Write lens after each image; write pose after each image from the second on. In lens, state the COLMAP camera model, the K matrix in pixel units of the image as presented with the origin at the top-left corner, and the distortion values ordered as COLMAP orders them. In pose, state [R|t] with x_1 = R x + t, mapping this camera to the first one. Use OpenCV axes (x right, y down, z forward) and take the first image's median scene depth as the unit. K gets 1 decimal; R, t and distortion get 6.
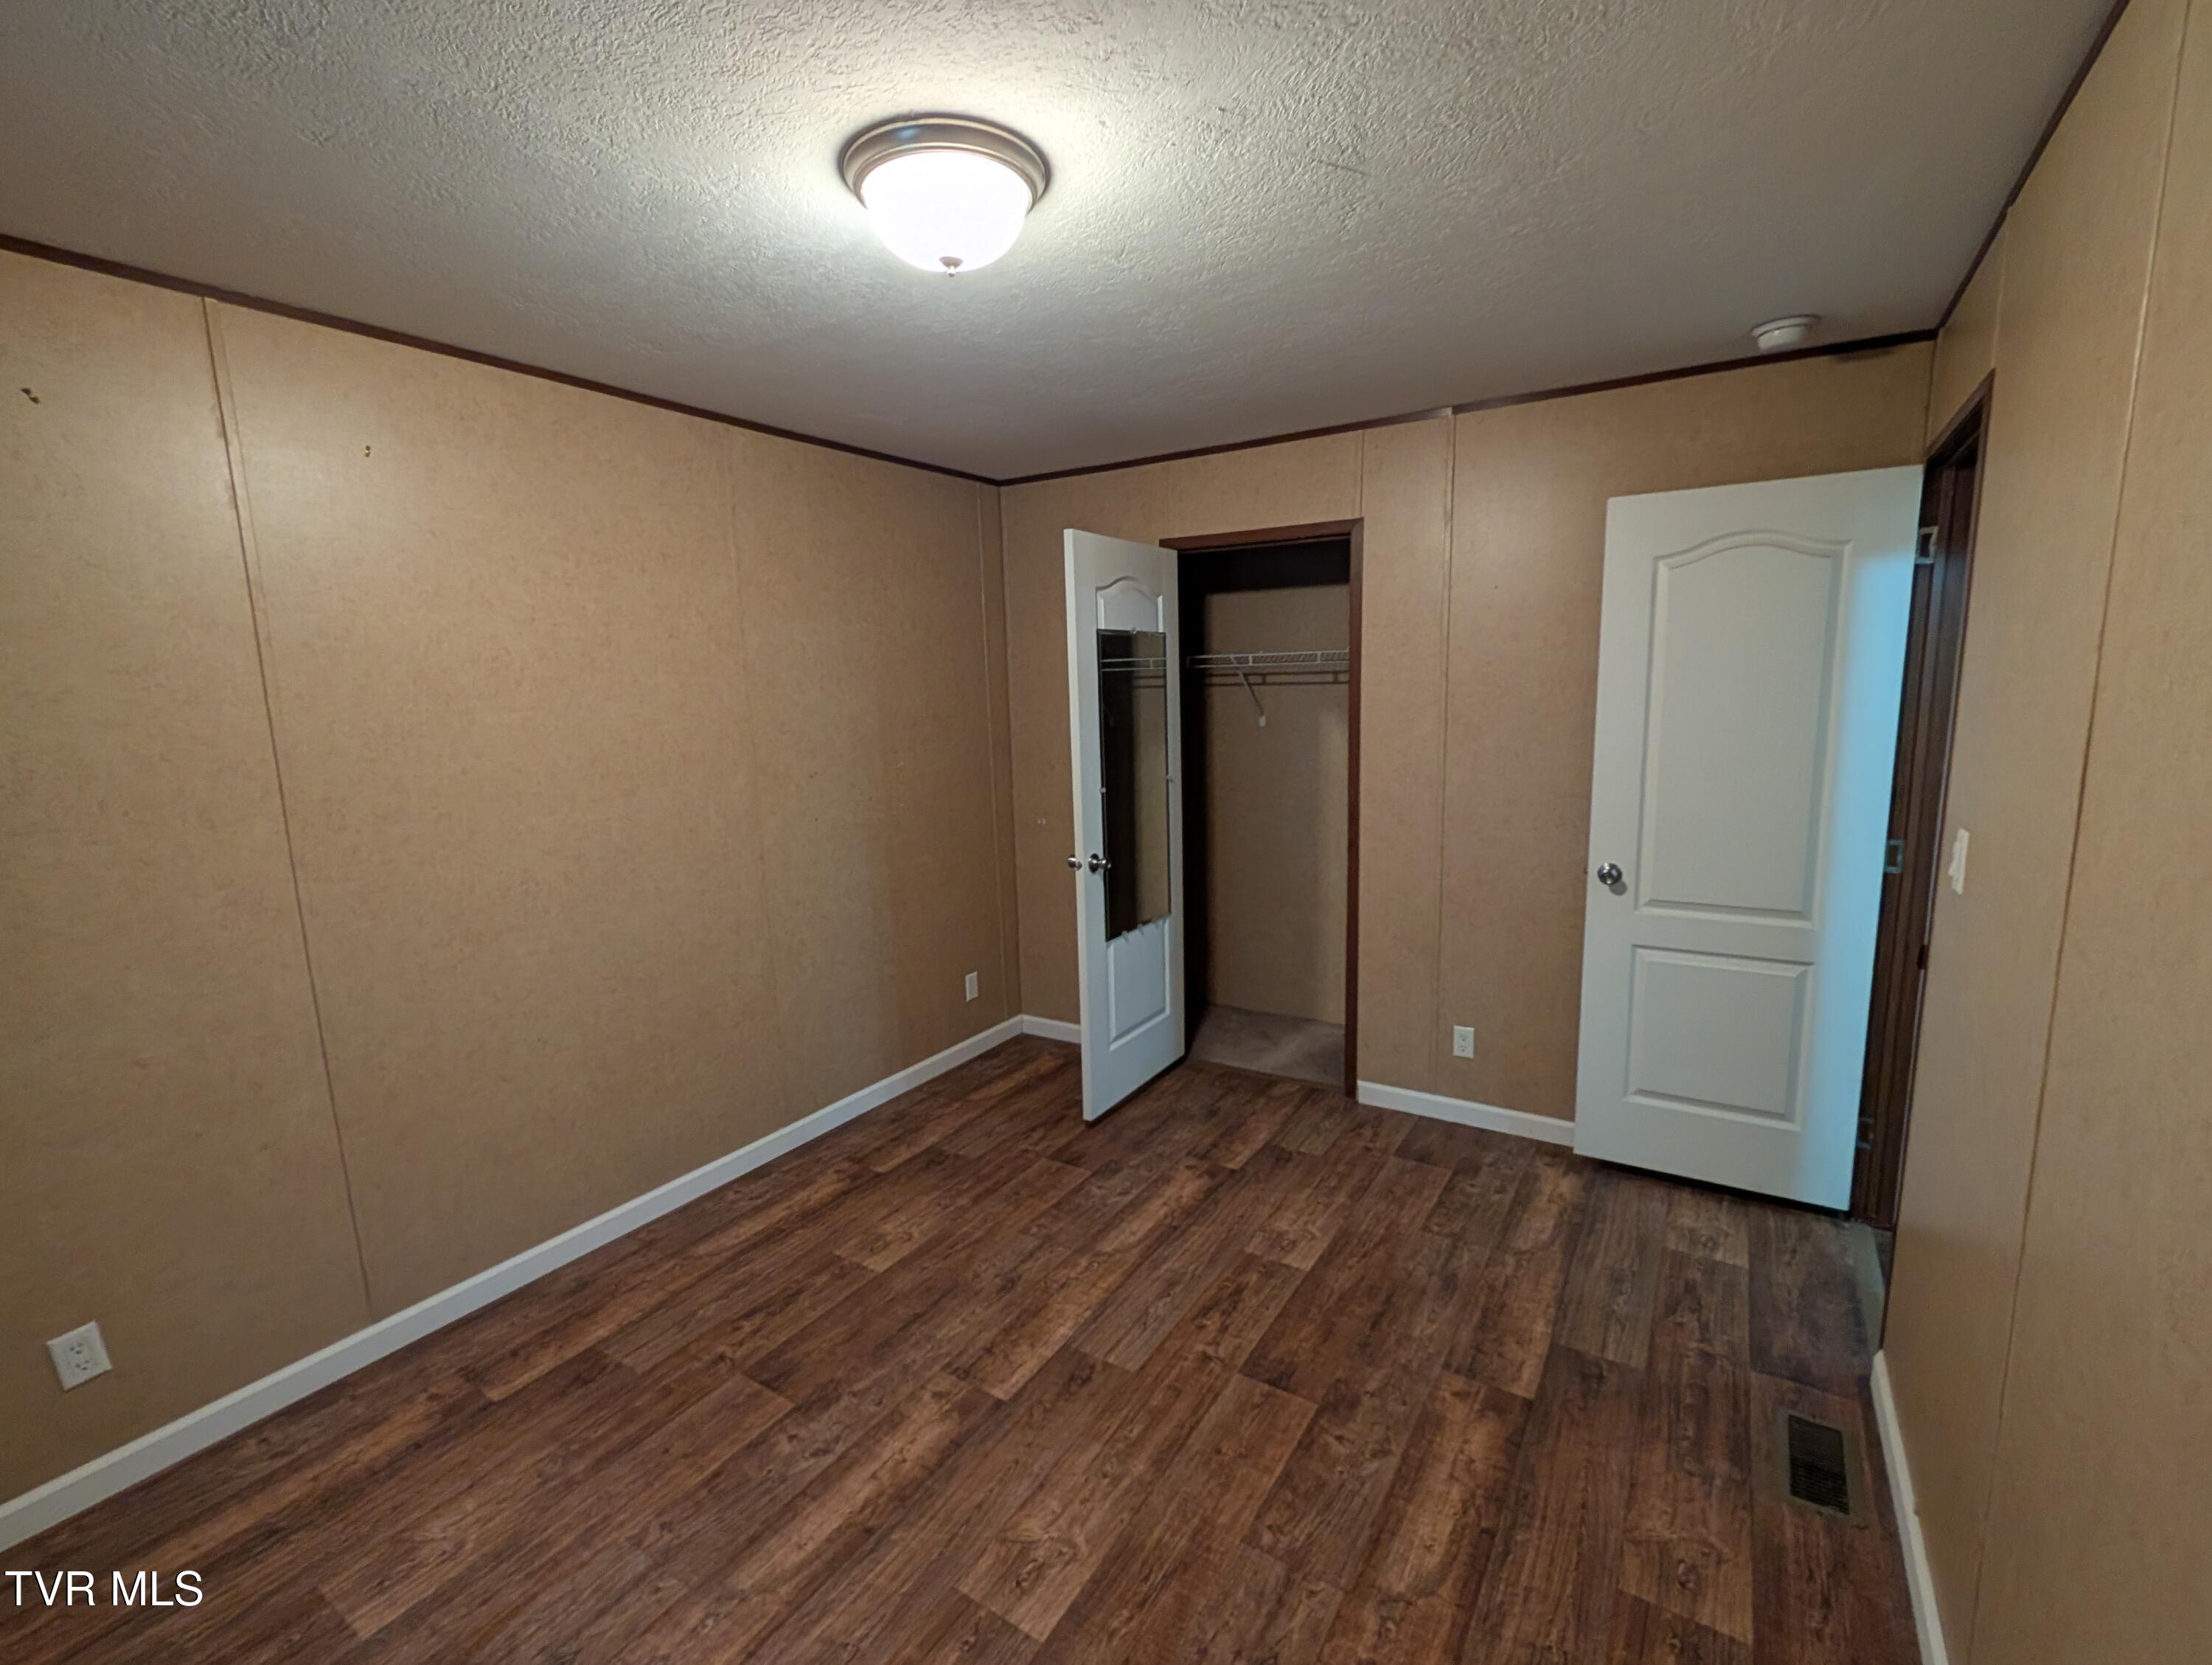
lens RADIAL K [[972.6, 0, 1117.5], [0, 972.6, 823.0], [0, 0, 1]] dist [-0.001590, 0.004005]
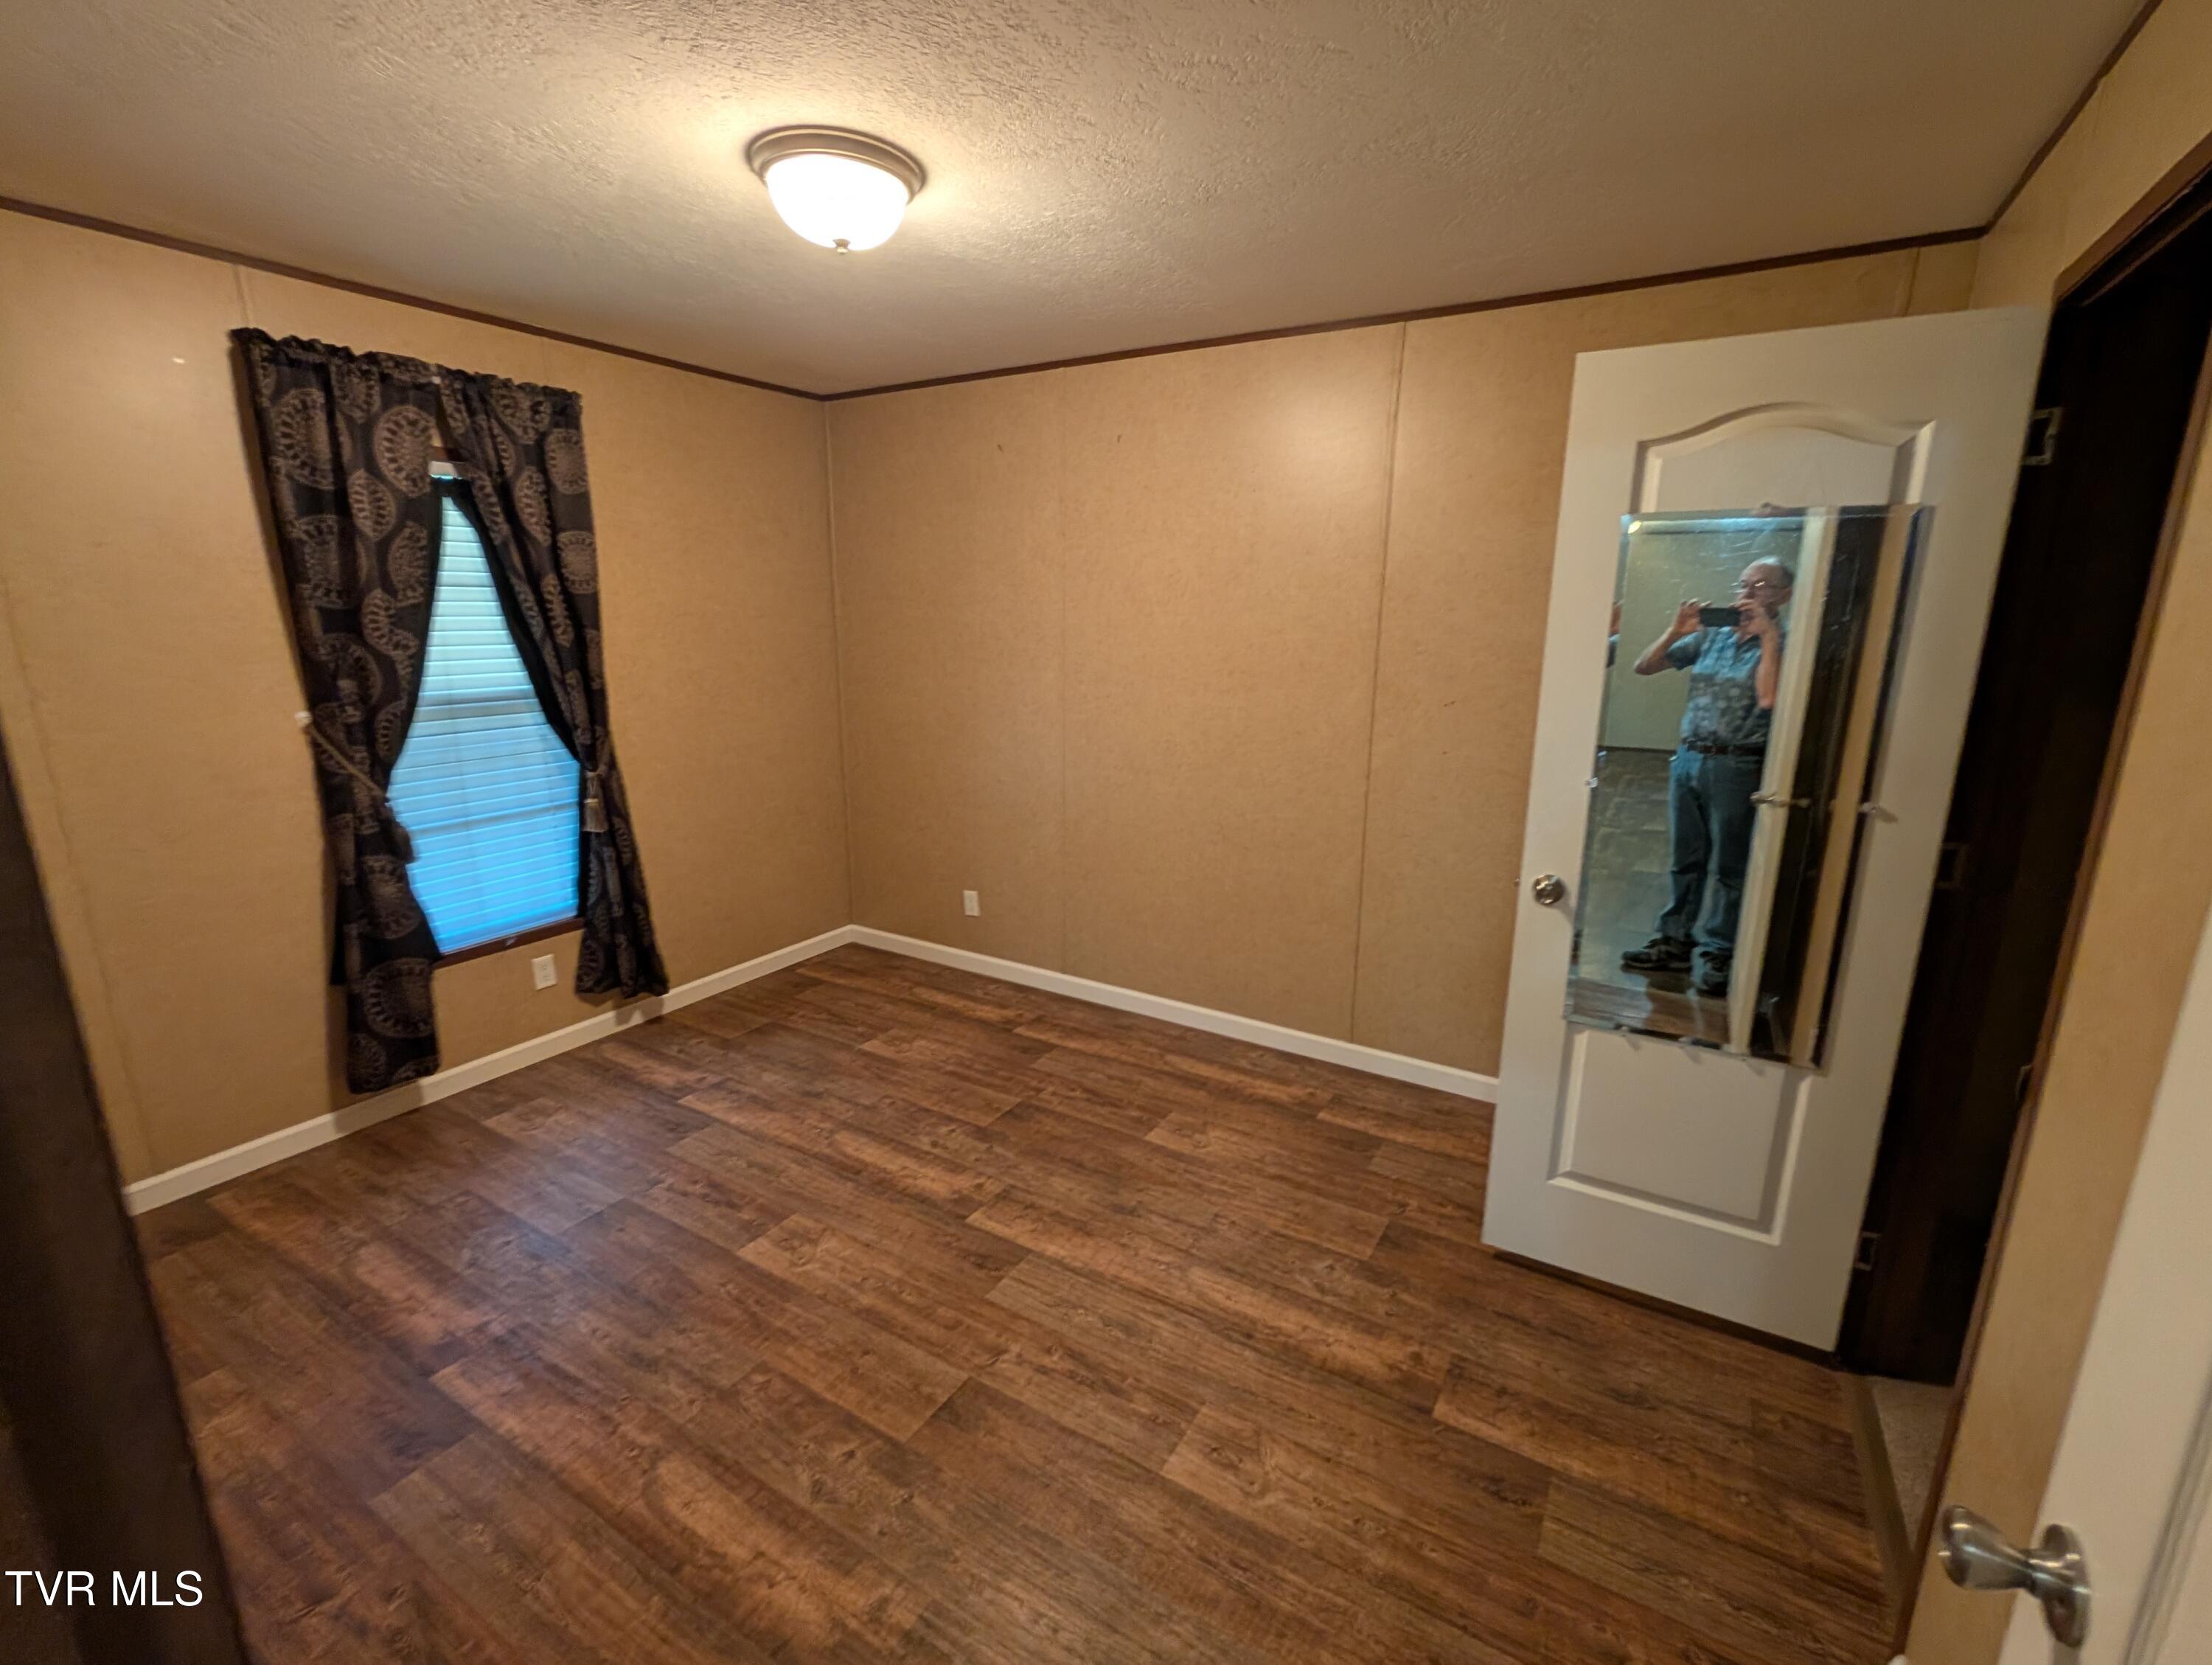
lens RADIAL K [[972.6, 0, 1107.8], [0, 972.6, 825.6], [0, 0, 1]] dist [-0.001590, 0.004005]
pose [[0.019615, 0.244588, -0.969429, 0.882399], [-0.153183, 0.958902, 0.238833, -0.164684], [0.988003, 0.143816, 0.056275, 1.005444]]
